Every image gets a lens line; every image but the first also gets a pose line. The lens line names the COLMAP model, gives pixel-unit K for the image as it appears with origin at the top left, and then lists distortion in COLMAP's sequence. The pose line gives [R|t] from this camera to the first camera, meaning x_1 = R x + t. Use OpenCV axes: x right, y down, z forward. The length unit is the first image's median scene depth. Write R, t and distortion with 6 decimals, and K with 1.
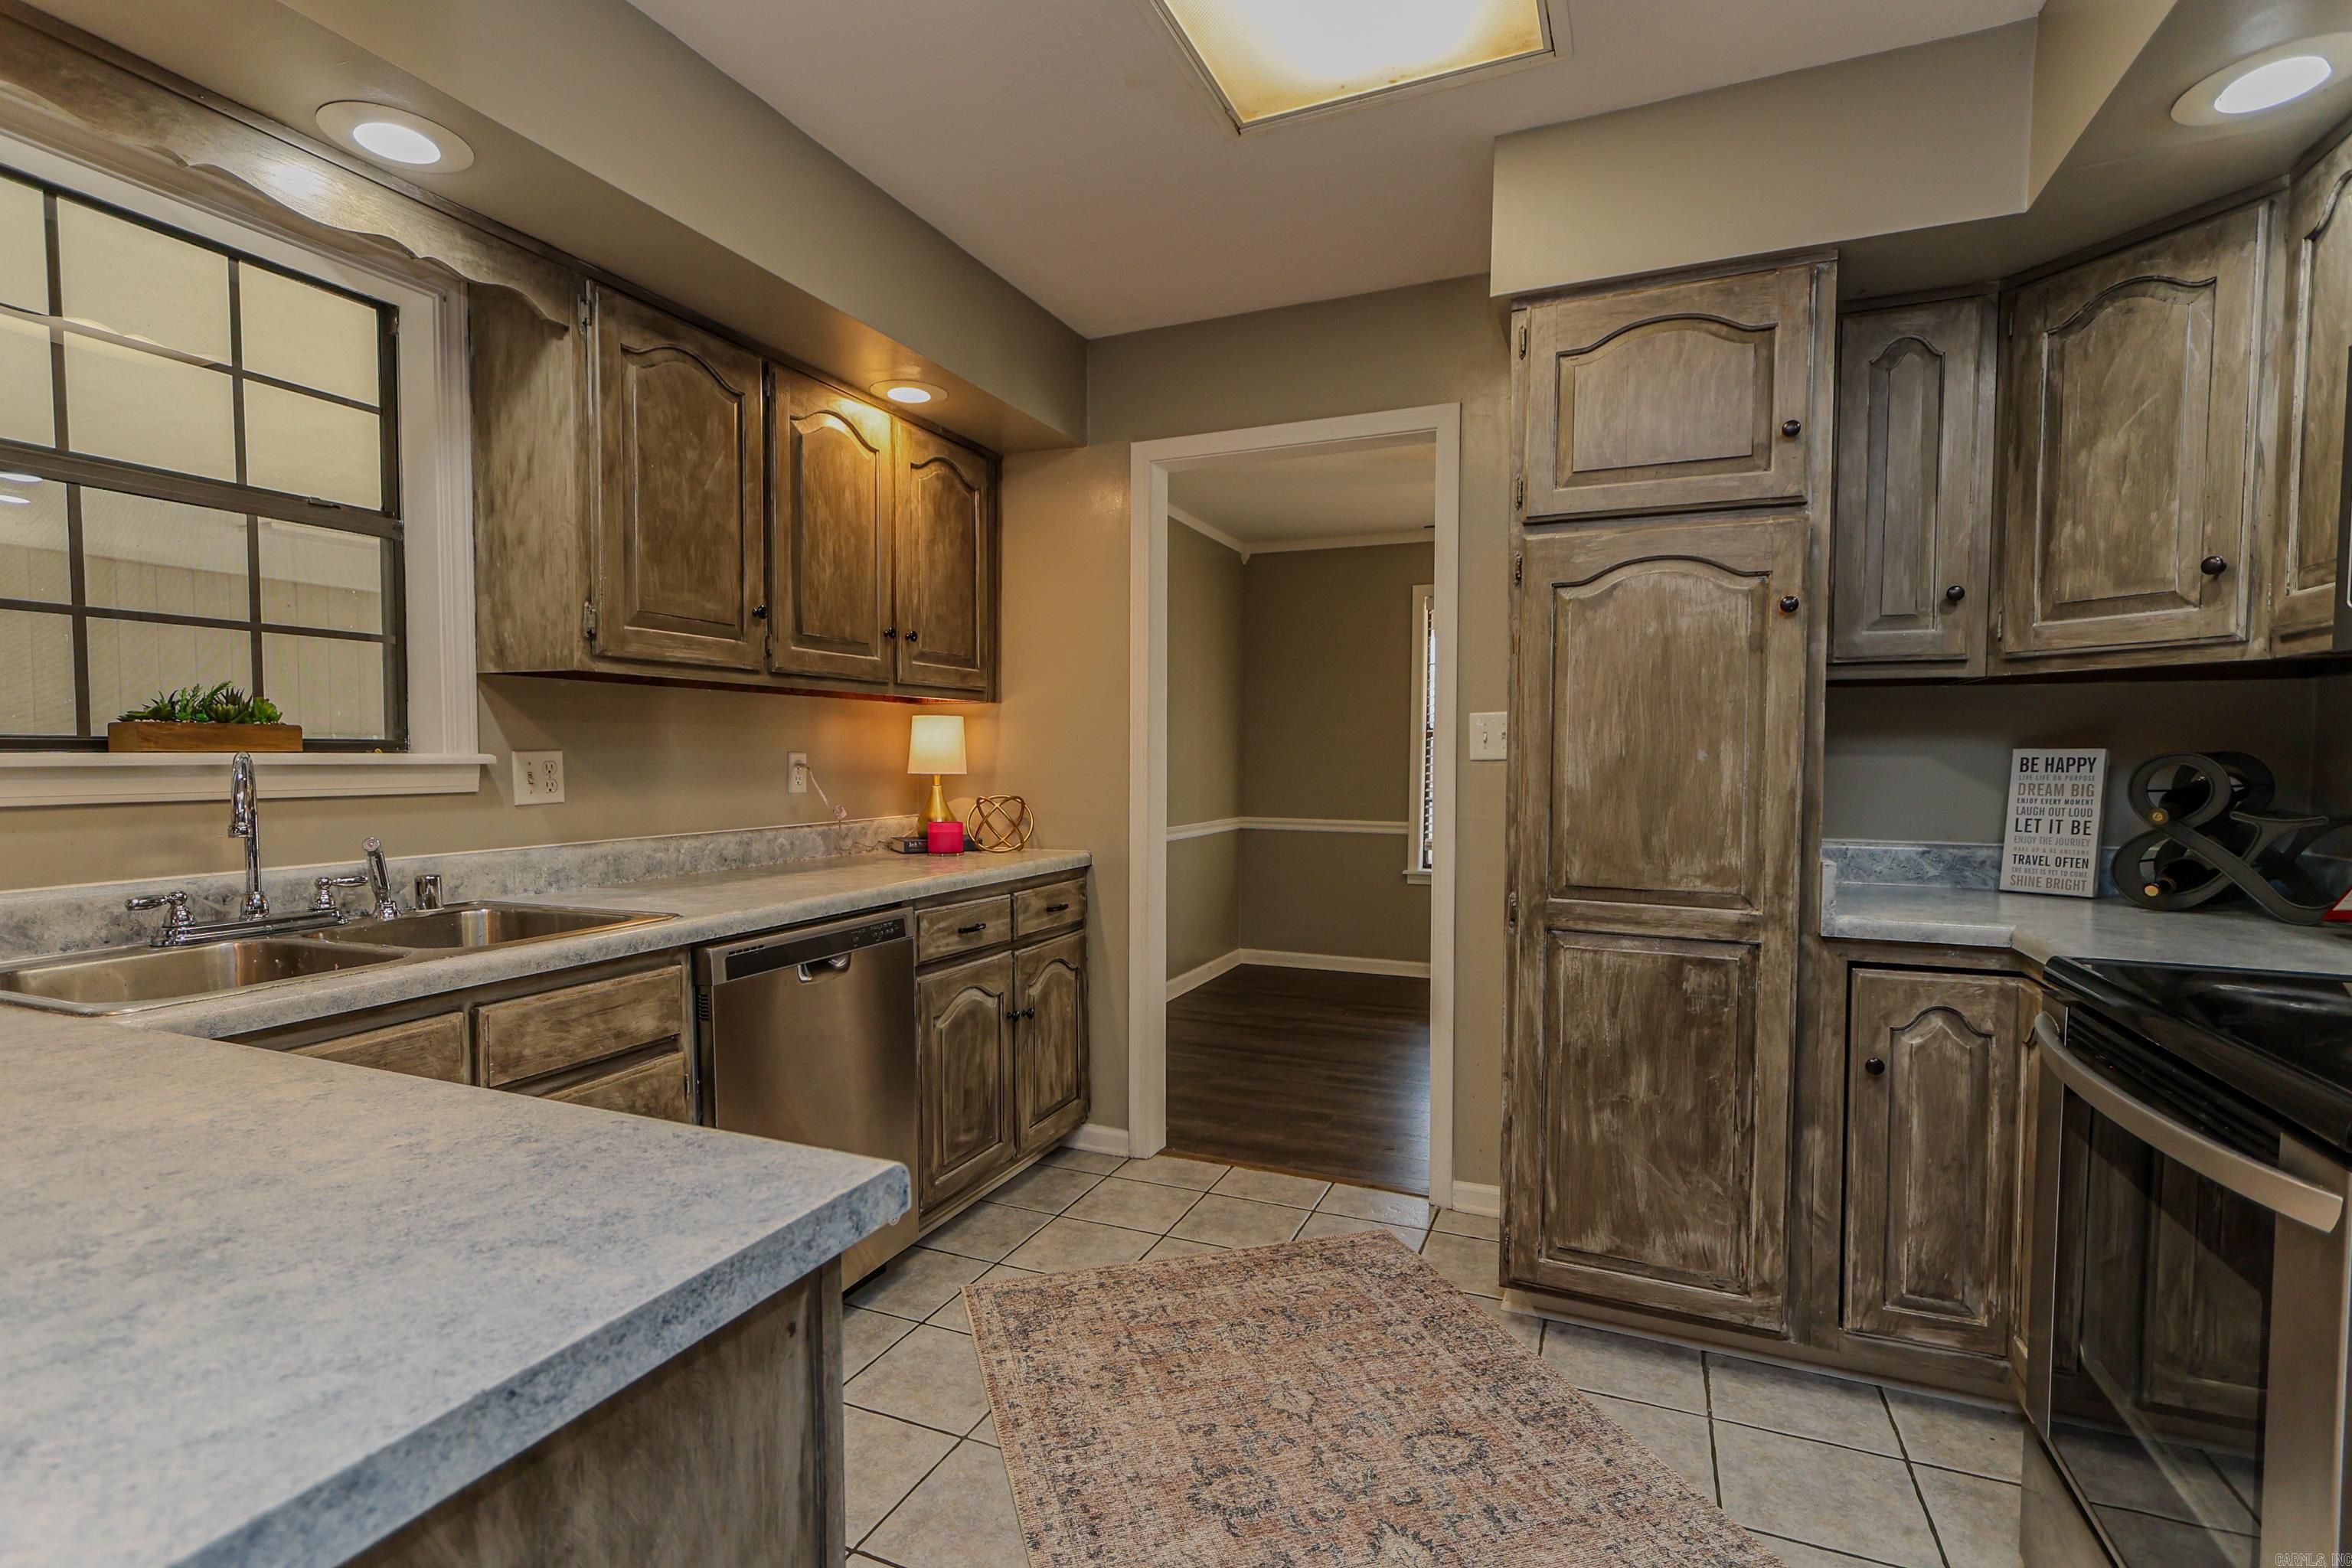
lens RADIAL K [[1073.3, 0, 1168.1], [0, 1073.3, 783.7], [0, 0, 1]] dist [-0.021342, -0.000192]
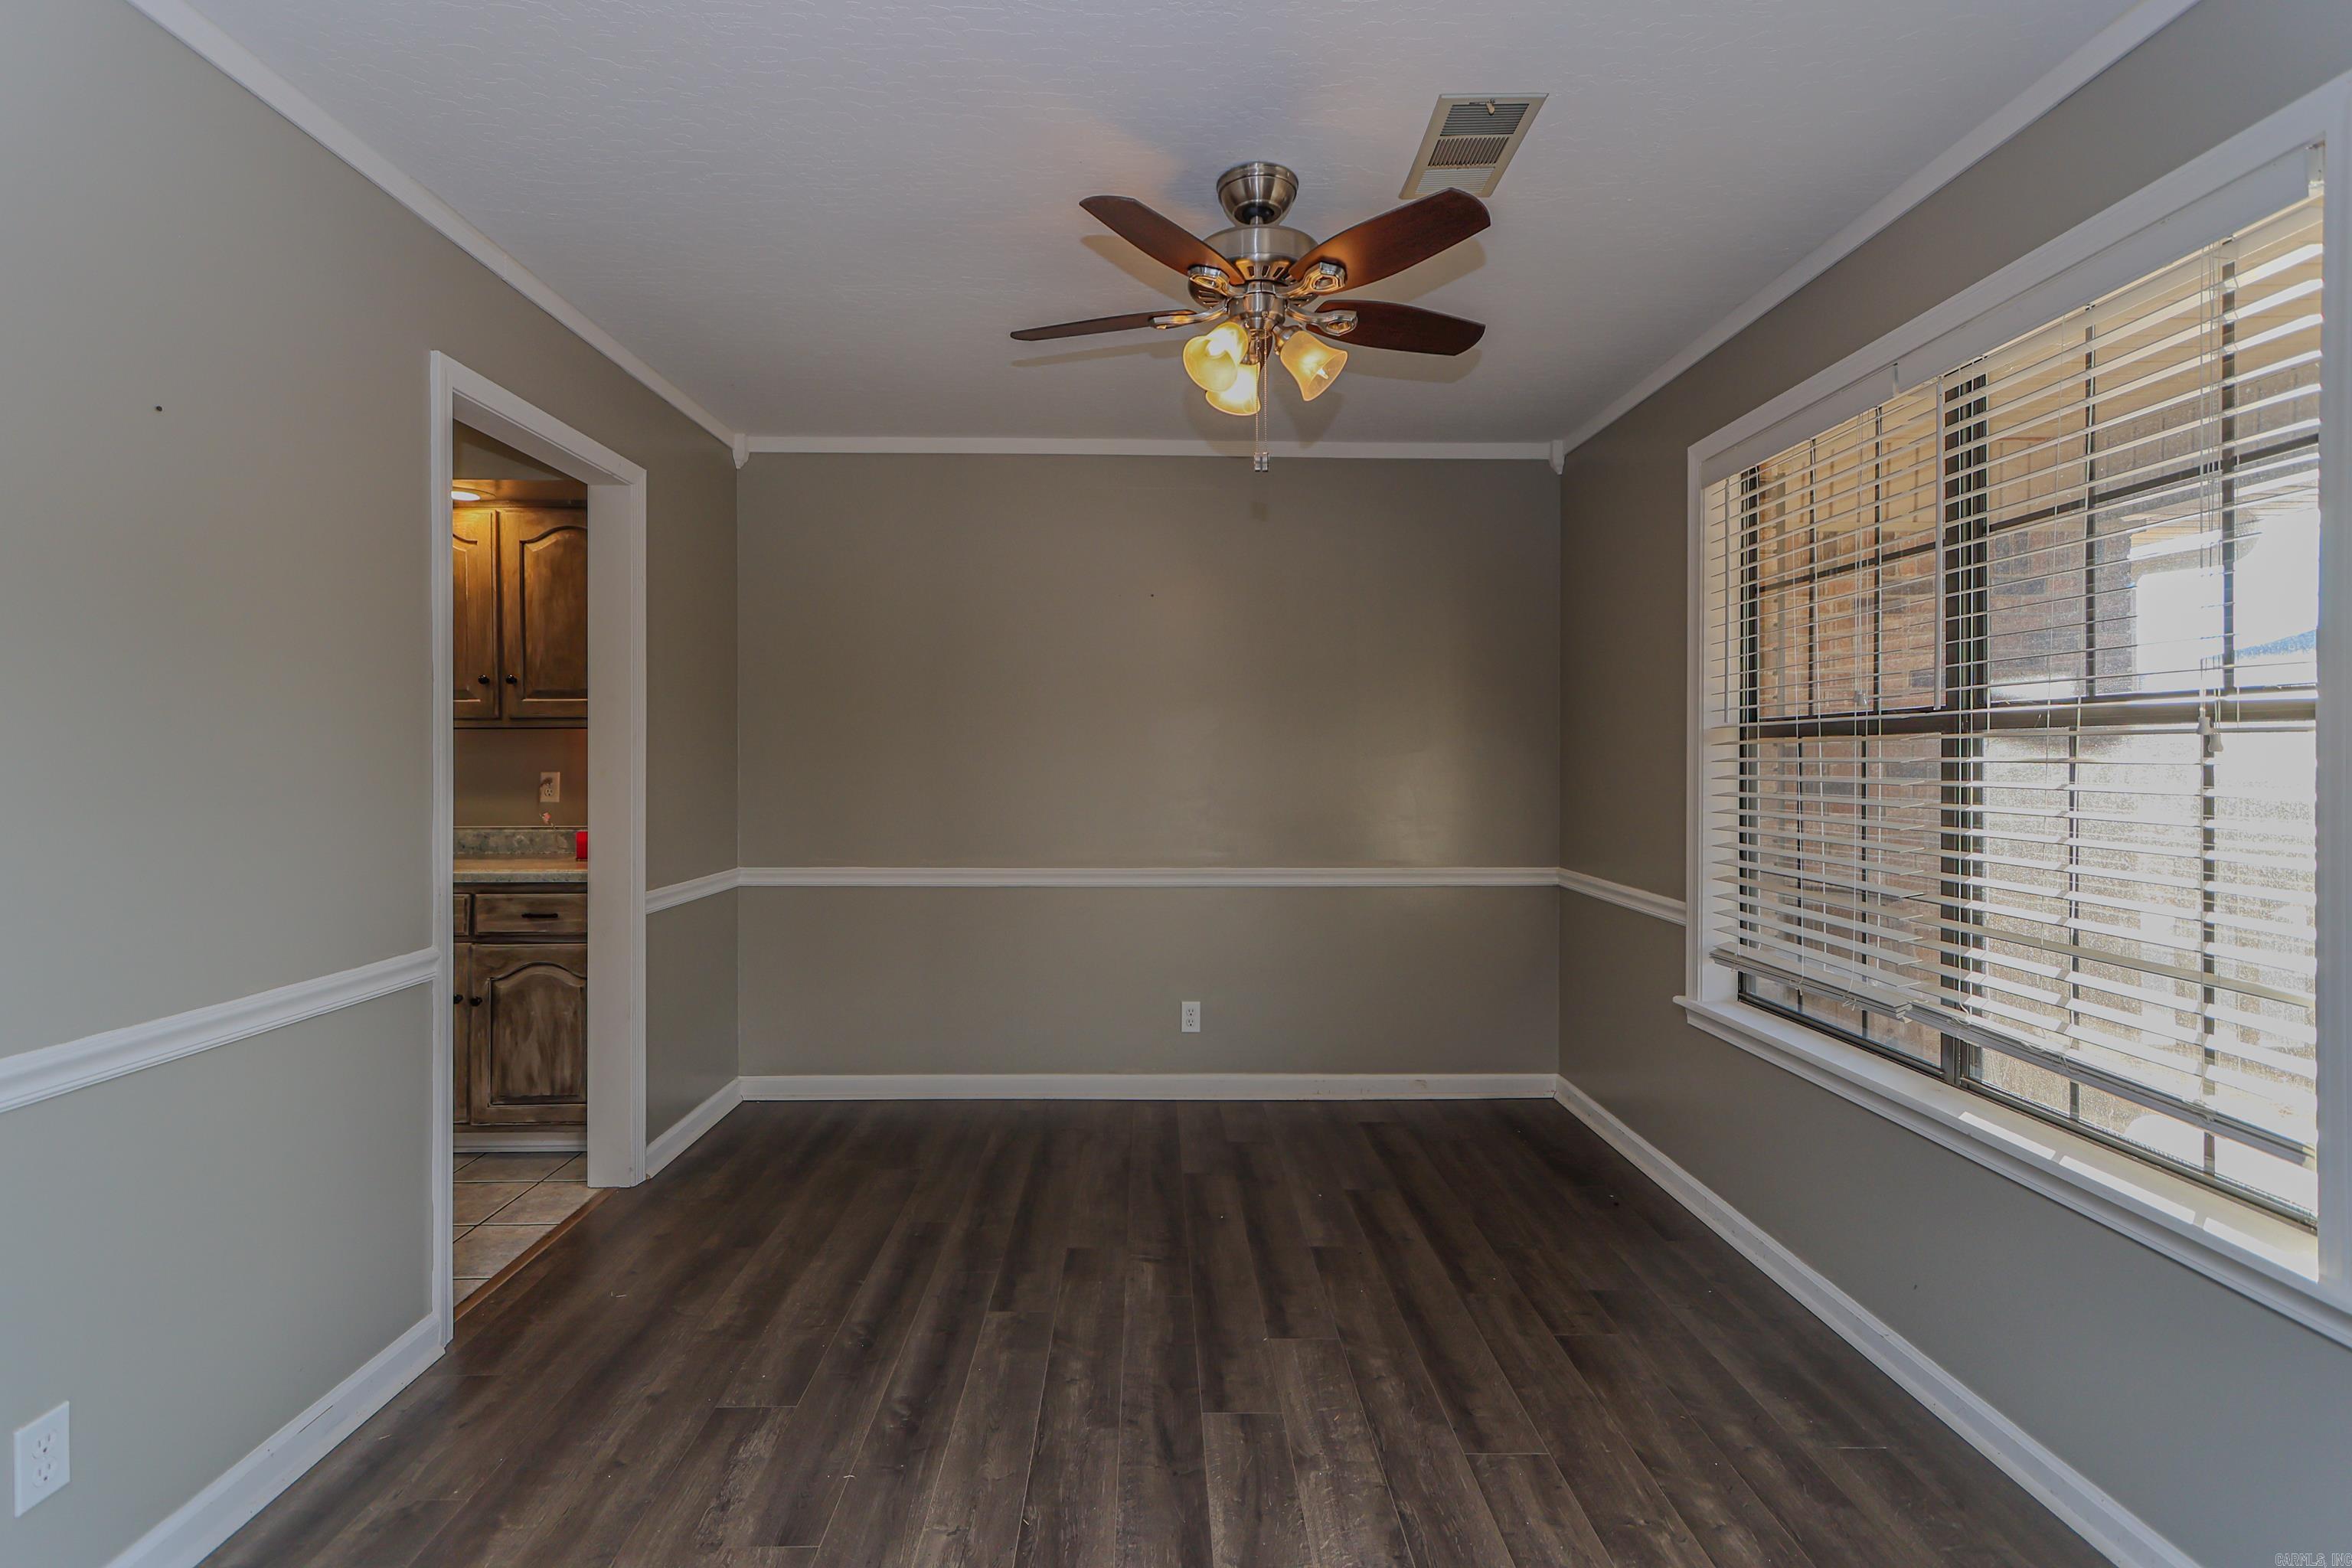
lens RADIAL K [[1056.7, 0, 1175.9], [0, 1056.7, 766.7], [0, 0, 1]] dist [-0.000851, 0.000033]
pose [[0.437620, -0.001519, -0.899159, 1.135906], [-0.021260, 0.999702, -0.012037, -0.035907], [0.898909, 0.024384, 0.437457, 1.097400]]
